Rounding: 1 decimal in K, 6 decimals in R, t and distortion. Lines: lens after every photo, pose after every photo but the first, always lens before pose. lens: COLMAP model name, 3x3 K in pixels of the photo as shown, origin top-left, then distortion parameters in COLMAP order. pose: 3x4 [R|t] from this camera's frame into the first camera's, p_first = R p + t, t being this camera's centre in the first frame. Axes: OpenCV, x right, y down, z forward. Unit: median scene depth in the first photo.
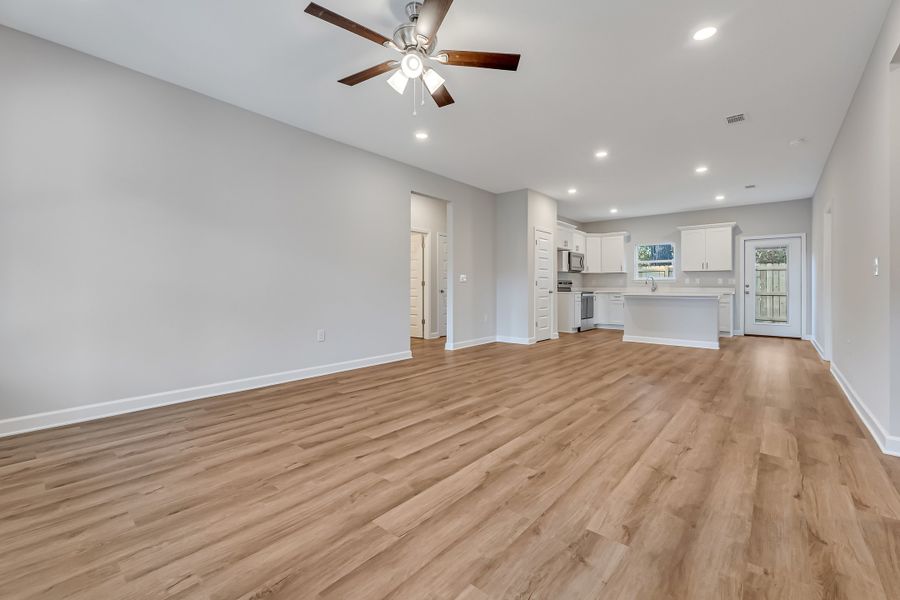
lens RADIAL K [[384.6, 0, 455.7], [0, 384.6, 285.1], [0, 0, 1]] dist [0.001701, -0.000254]
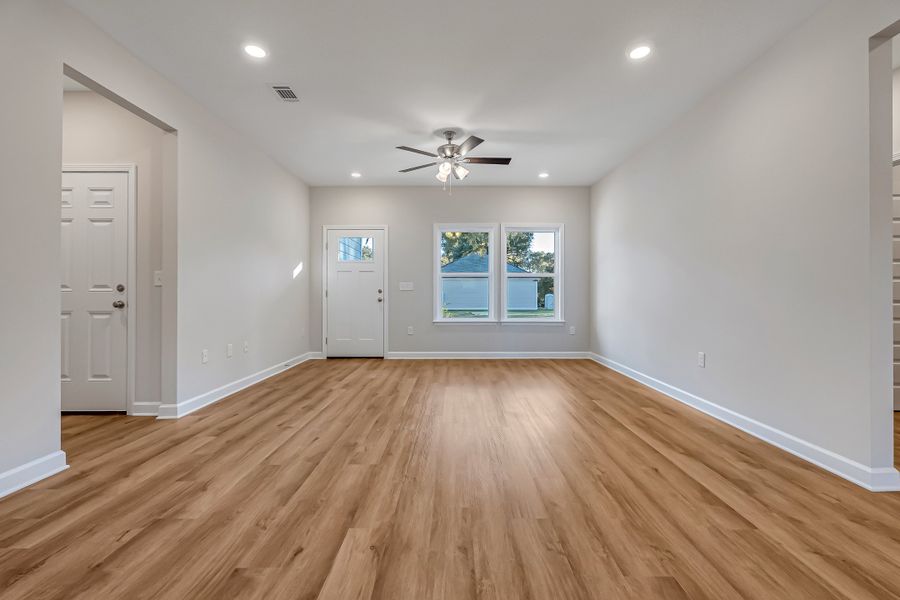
lens RADIAL K [[384.9, 0, 454.6], [0, 384.9, 294.7], [0, 0, 1]] dist [0.001406, -0.000003]
pose [[-0.765754, -0.004221, -0.643119, 0.309903], [0.000308, 0.999976, -0.006929, 0.003165], [0.643133, -0.005503, -0.765735, 0.739428]]
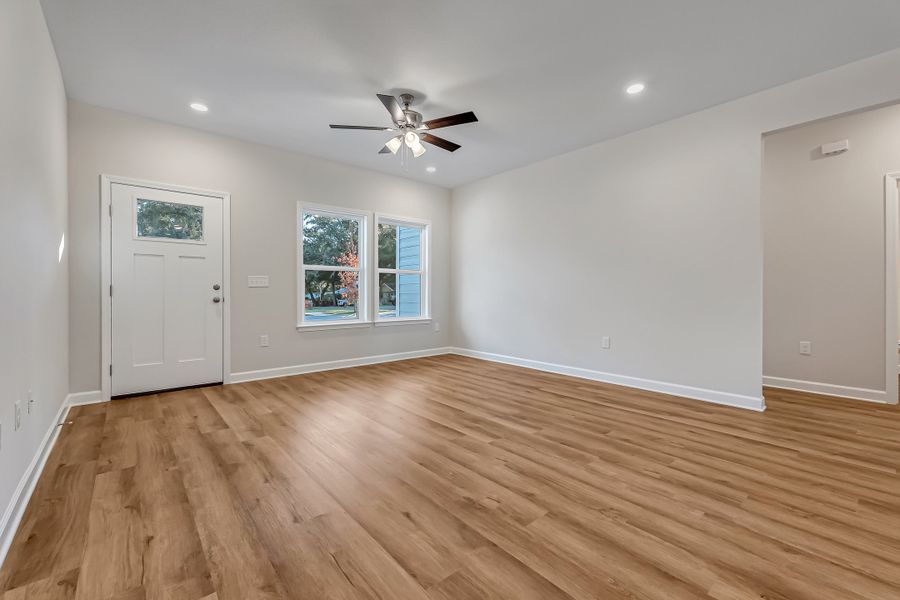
lens RADIAL K [[379.2, 0, 454.7], [0, 379.2, 297.9], [0, 0, 1]] dist [0.005063, 0.000307]
pose [[-0.160555, 0.009653, -0.986980, 0.397523], [0.005316, 0.999946, 0.008915, 0.002168], [0.987013, -0.003815, -0.160598, 0.446430]]
